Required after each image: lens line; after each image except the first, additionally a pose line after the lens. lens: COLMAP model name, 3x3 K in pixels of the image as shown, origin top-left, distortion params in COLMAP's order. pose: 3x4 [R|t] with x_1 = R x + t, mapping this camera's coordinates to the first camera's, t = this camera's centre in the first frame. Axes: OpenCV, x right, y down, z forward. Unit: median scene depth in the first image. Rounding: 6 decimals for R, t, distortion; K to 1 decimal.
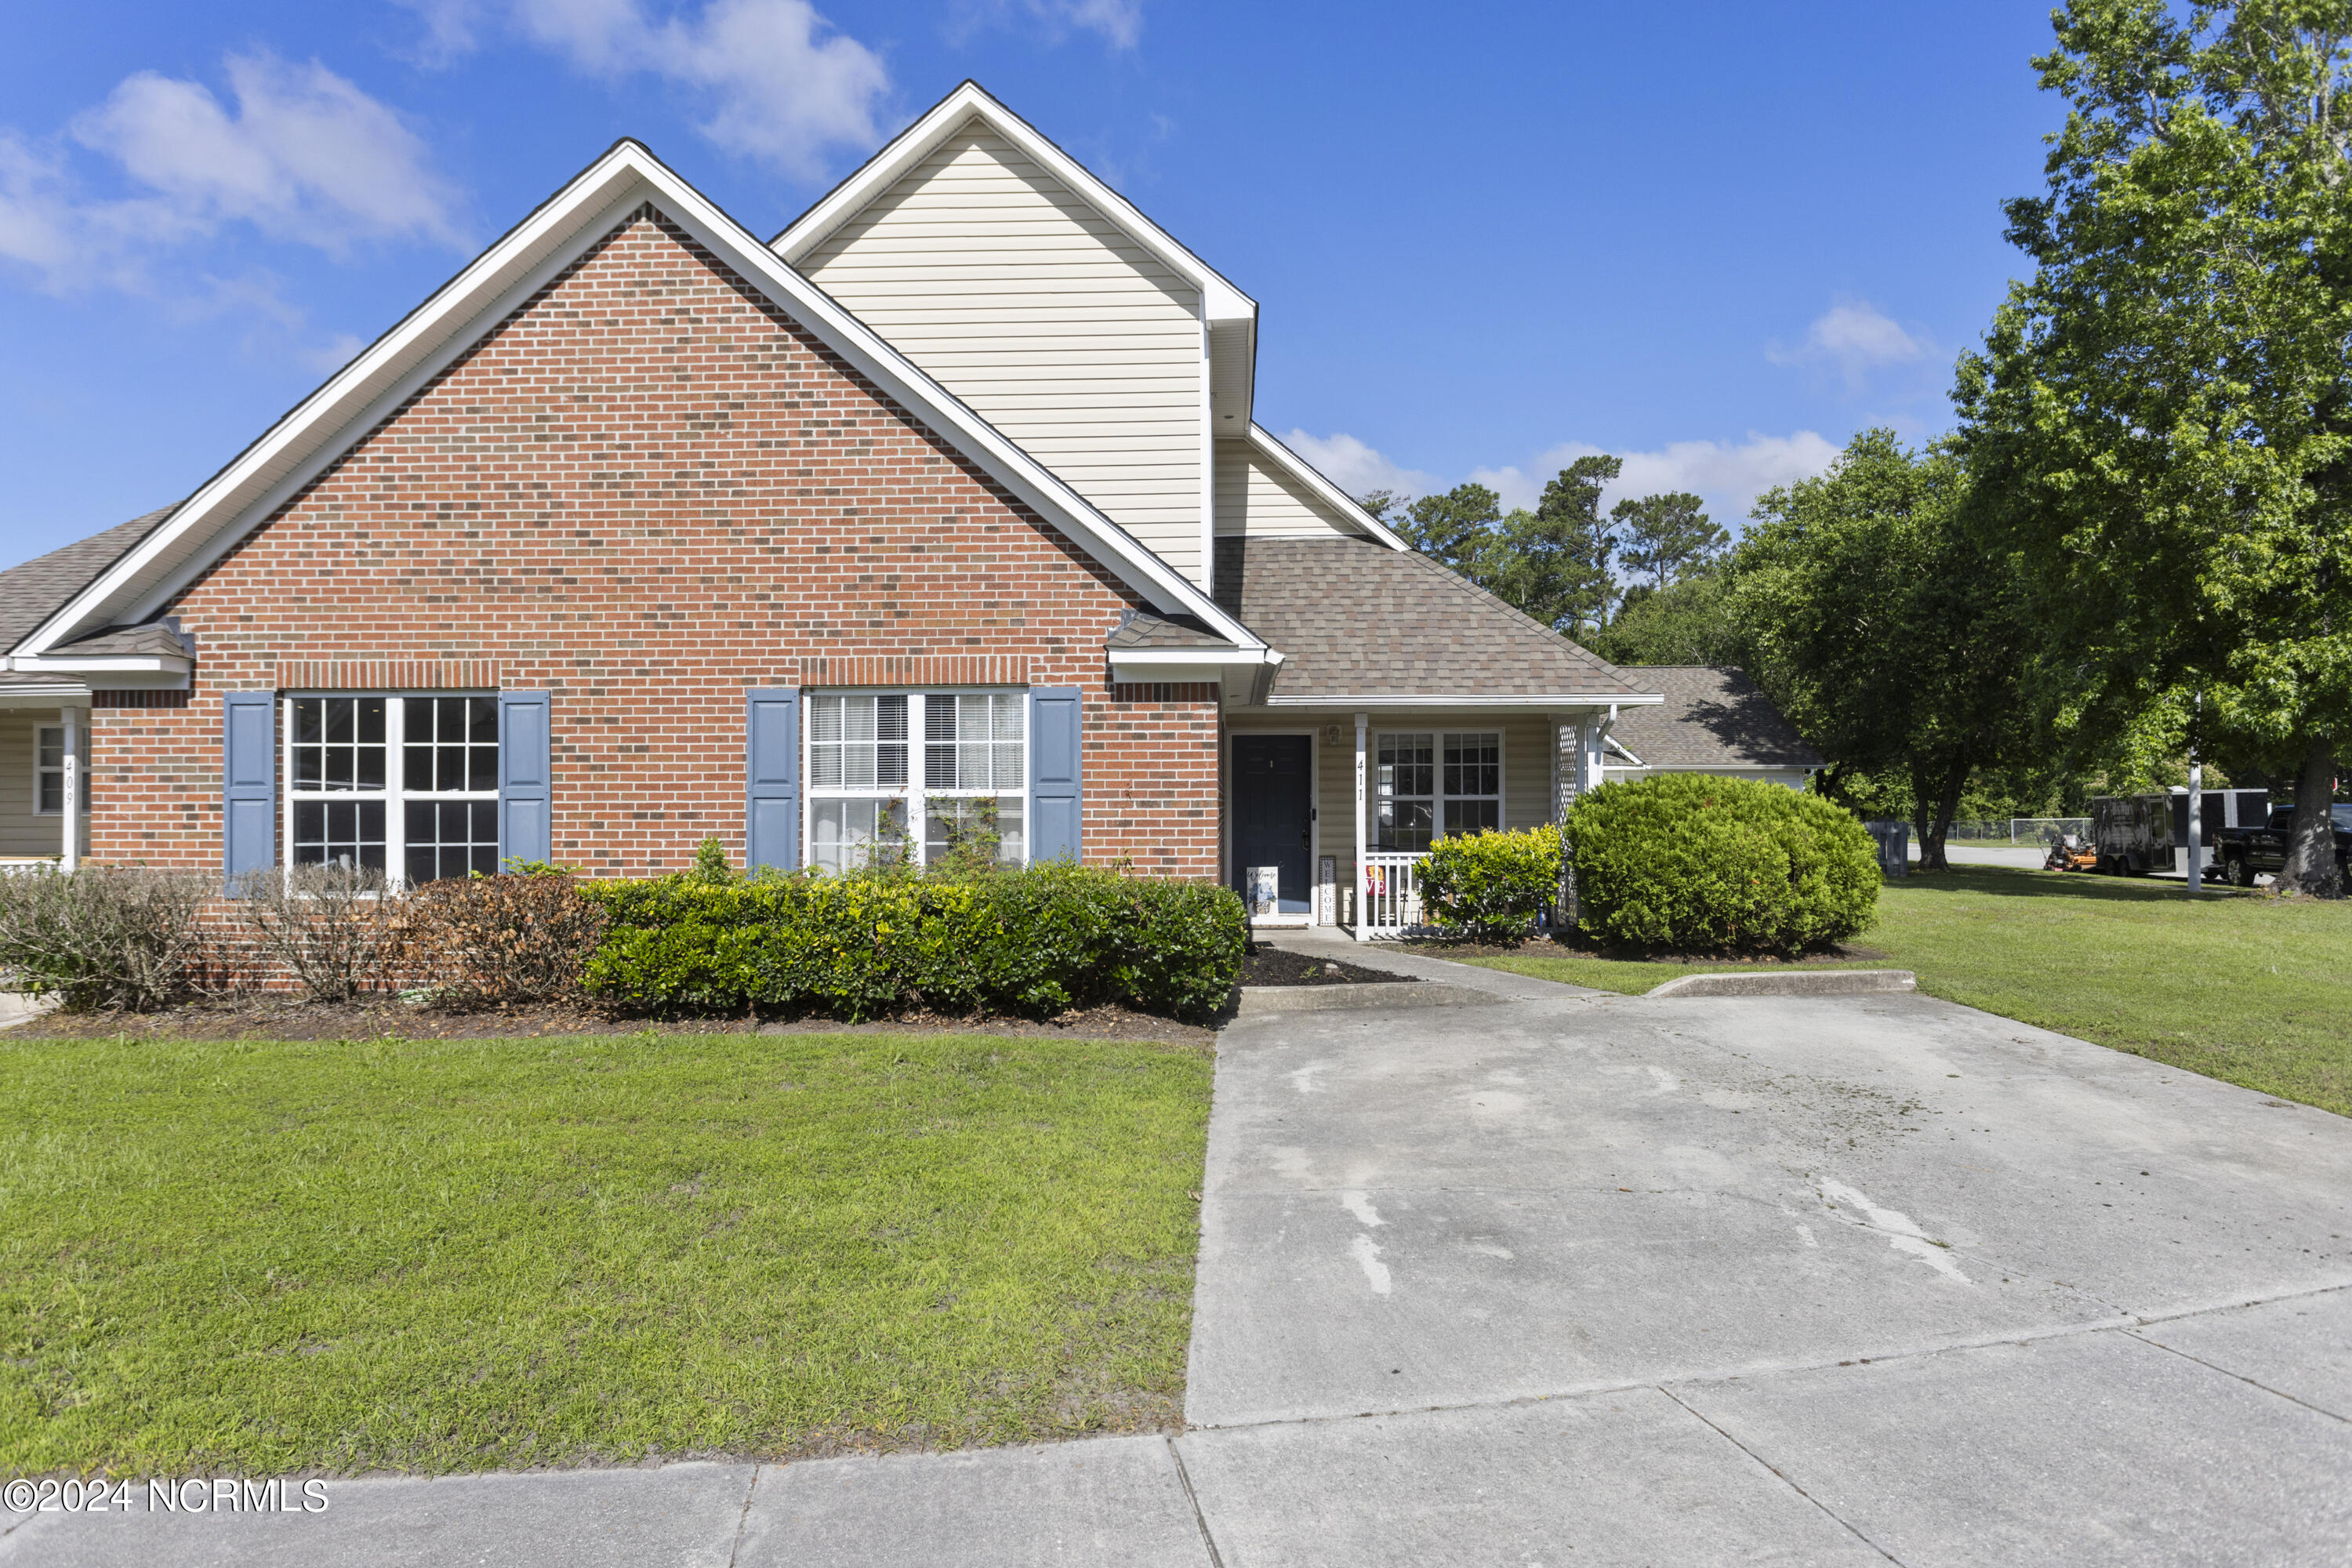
lens RADIAL K [[1559.4, 0, 1176.1], [0, 1559.4, 783.5], [0, 0, 1]] dist [-0.001036, -0.000037]
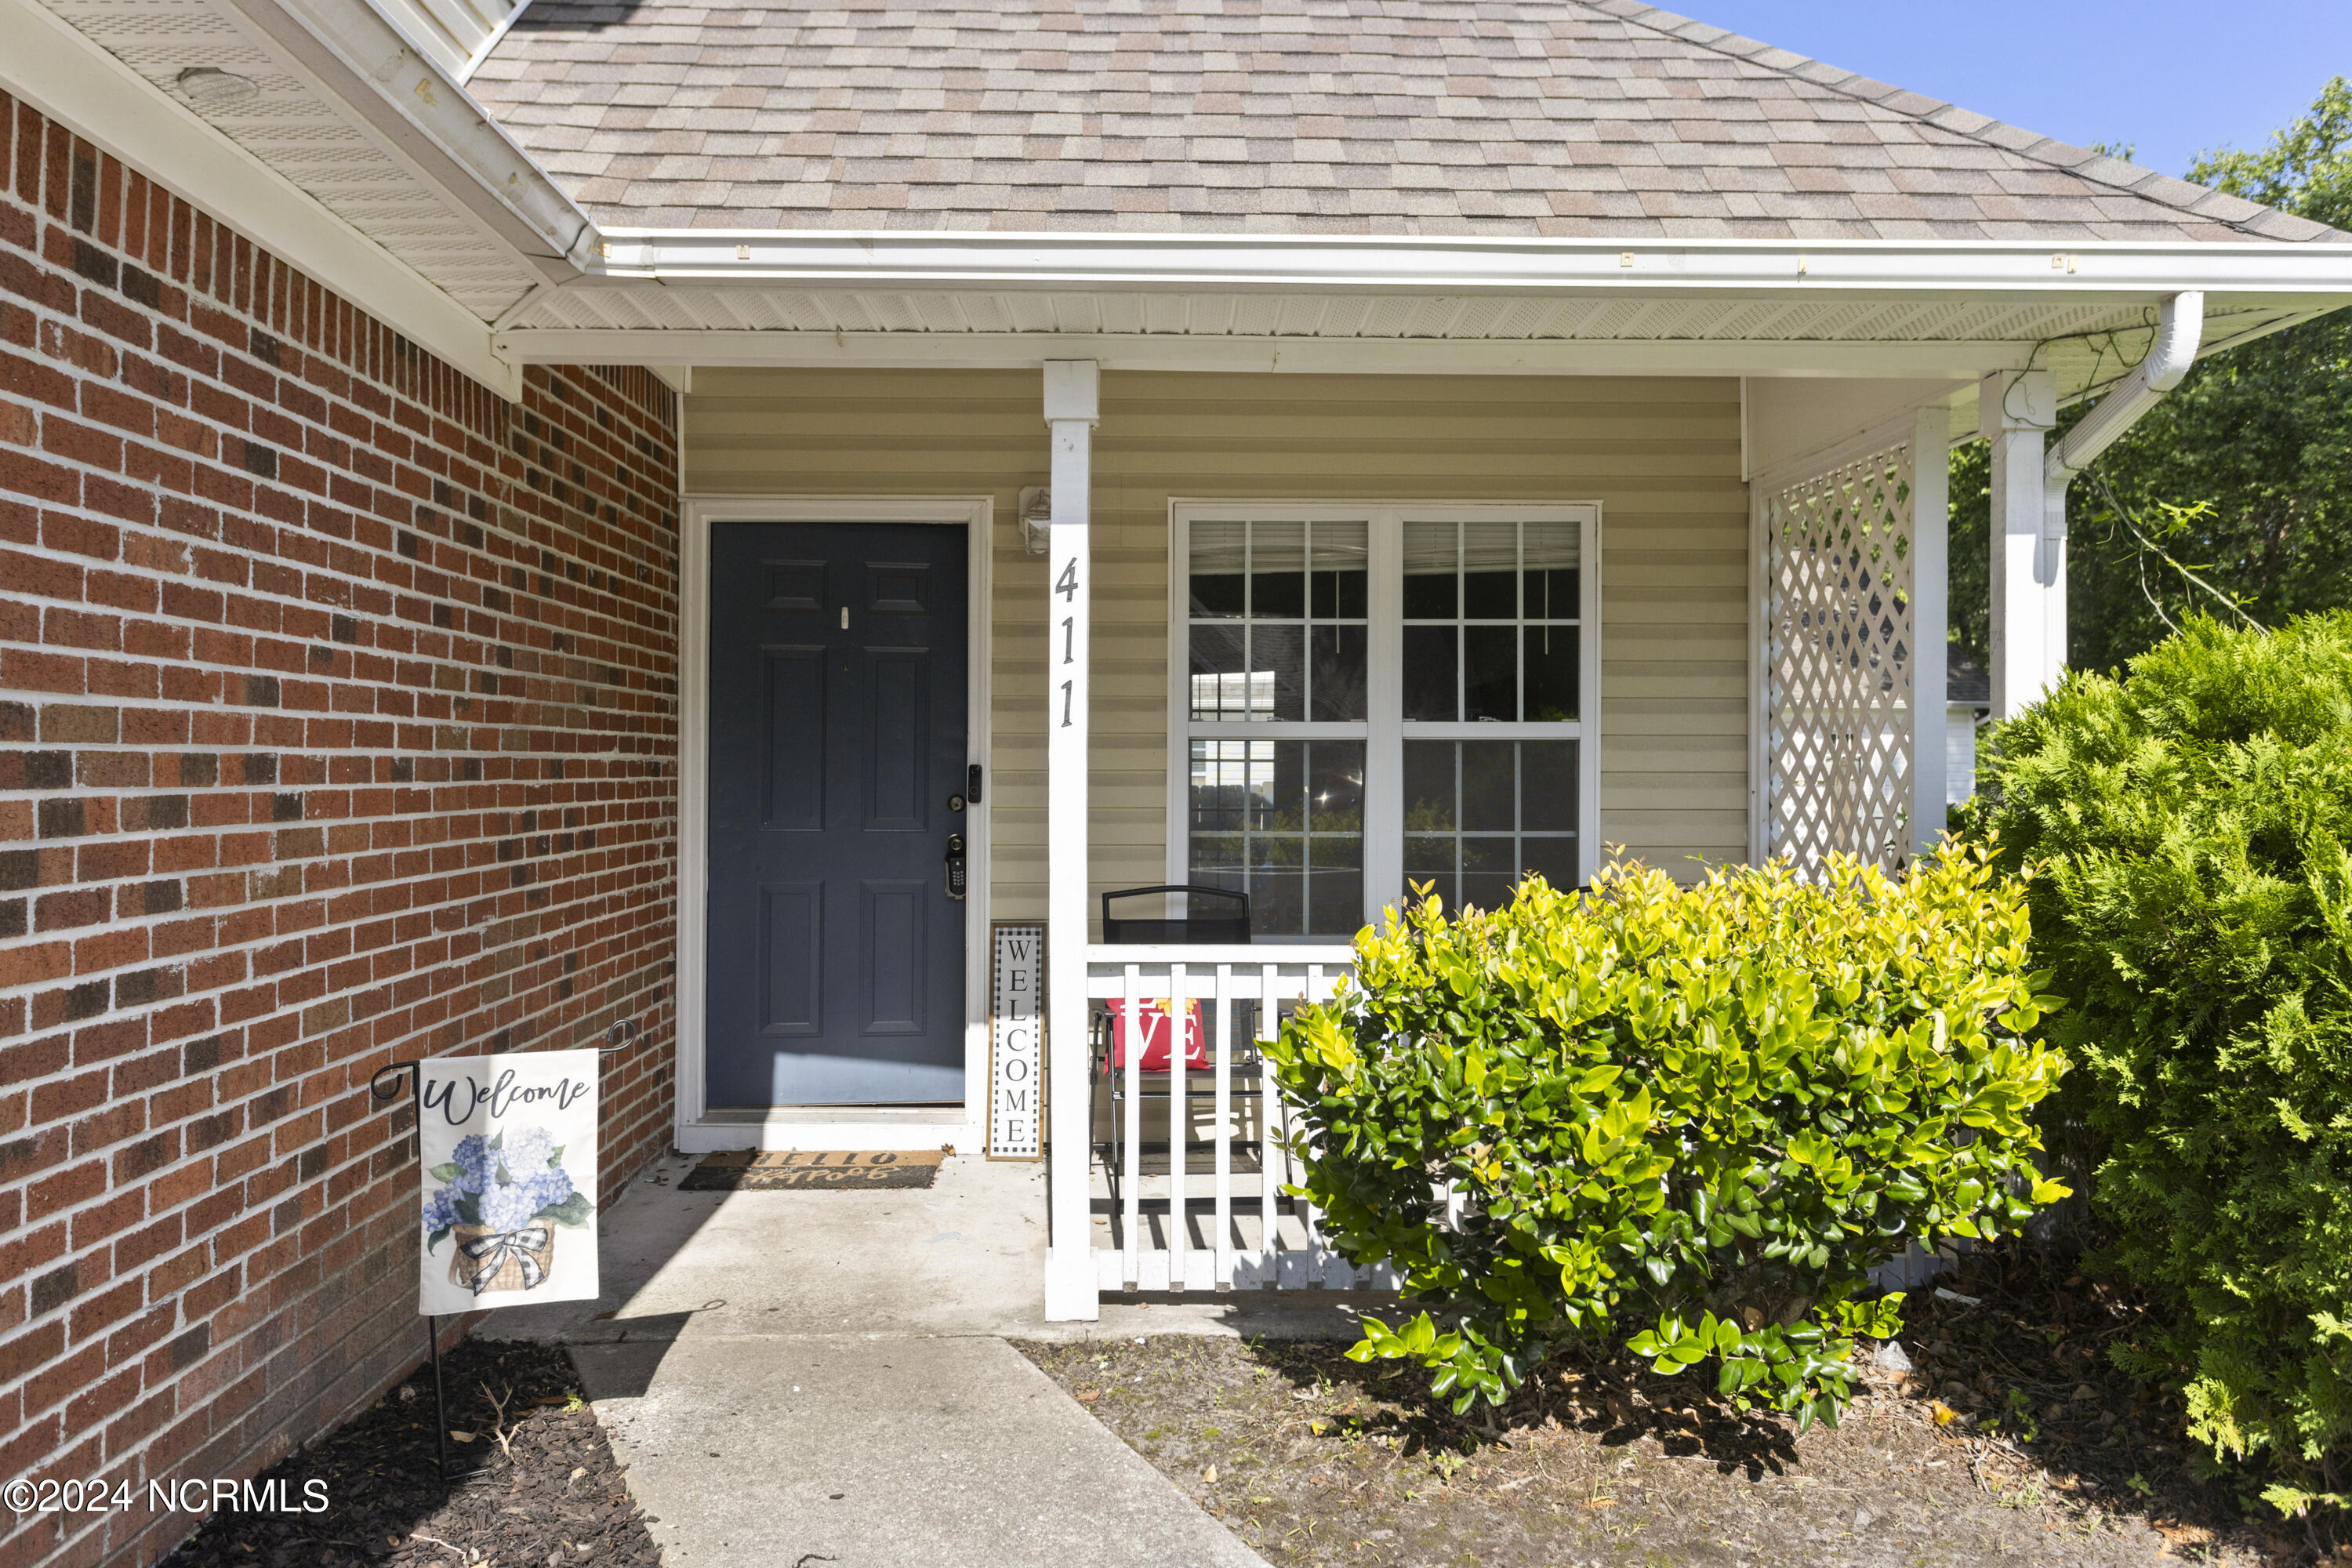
lens RADIAL K [[1827.2, 0, 1175.7], [0, 1827.2, 780.2], [0, 0, 1]] dist [0.005877, 0.000657]
pose [[0.998129, 0.003478, 0.061039, 0.117924], [-0.004782, 0.999763, 0.021233, 0.012851], [-0.060951, -0.021486, 0.997909, 0.720164]]
